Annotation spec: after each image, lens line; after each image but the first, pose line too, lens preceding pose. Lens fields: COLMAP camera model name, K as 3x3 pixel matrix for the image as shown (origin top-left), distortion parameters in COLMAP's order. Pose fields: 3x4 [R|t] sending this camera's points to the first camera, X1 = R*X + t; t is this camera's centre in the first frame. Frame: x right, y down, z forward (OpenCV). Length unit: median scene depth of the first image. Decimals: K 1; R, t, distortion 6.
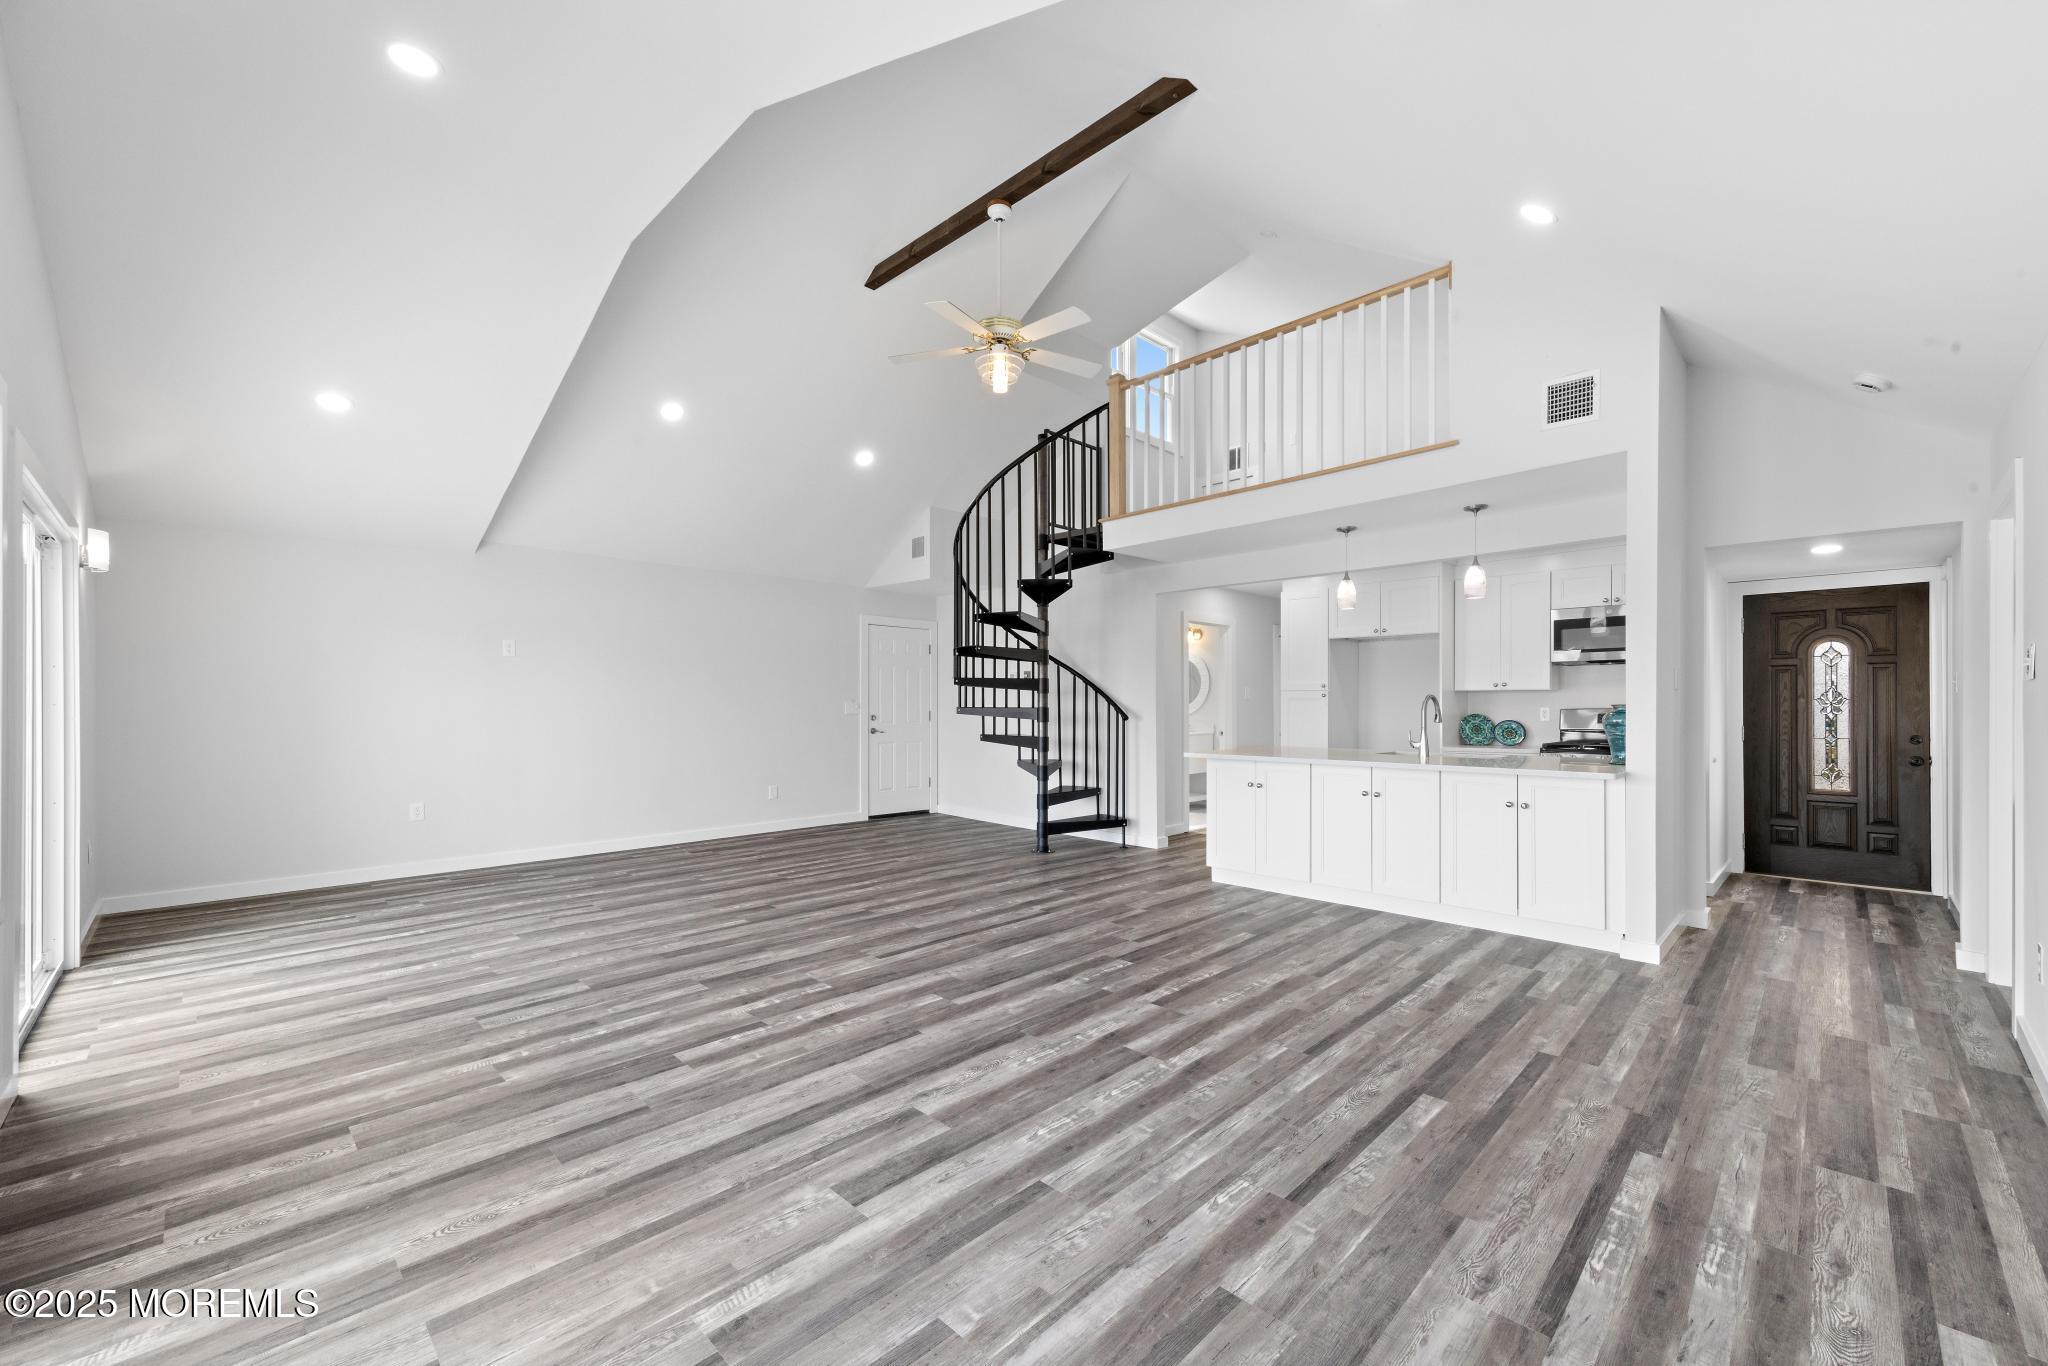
lens RADIAL K [[814.2, 0, 1033.2], [0, 814.2, 707.2], [0, 0, 1]] dist [0.006113, -0.000015]
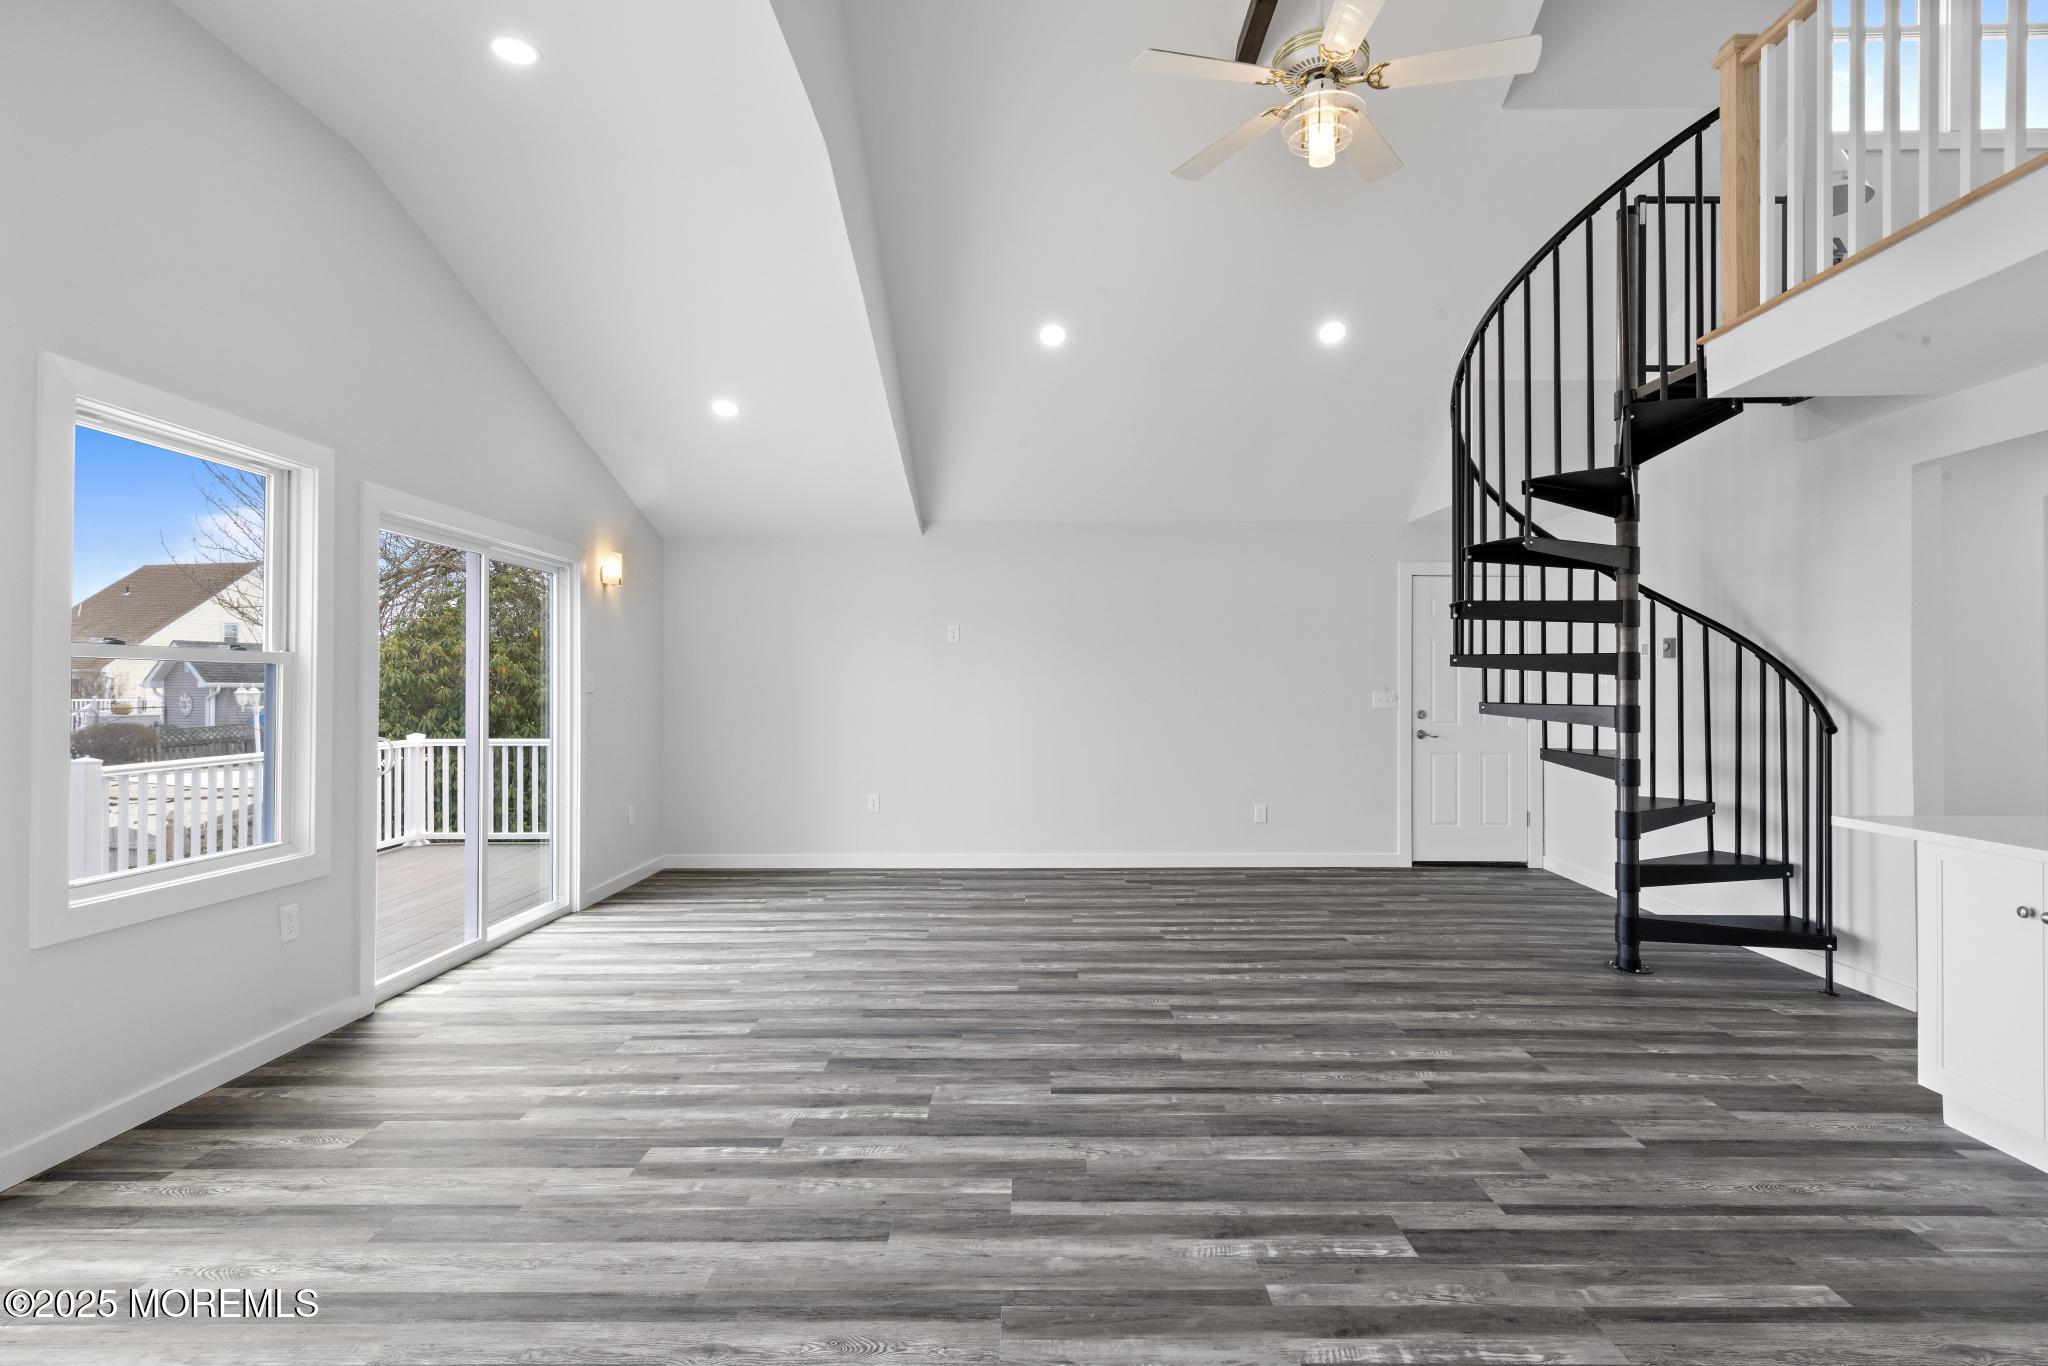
lens RADIAL K [[1015.1, 0, 1034.5], [0, 1015.1, 682.5], [0, 0, 1]] dist [0.002965, 0.001050]
pose [[0.701043, -0.001563, -0.713117, 0.341017], [-0.002976, 0.999982, -0.005118, -0.016131], [0.713113, 0.005710, 0.701026, 0.366645]]
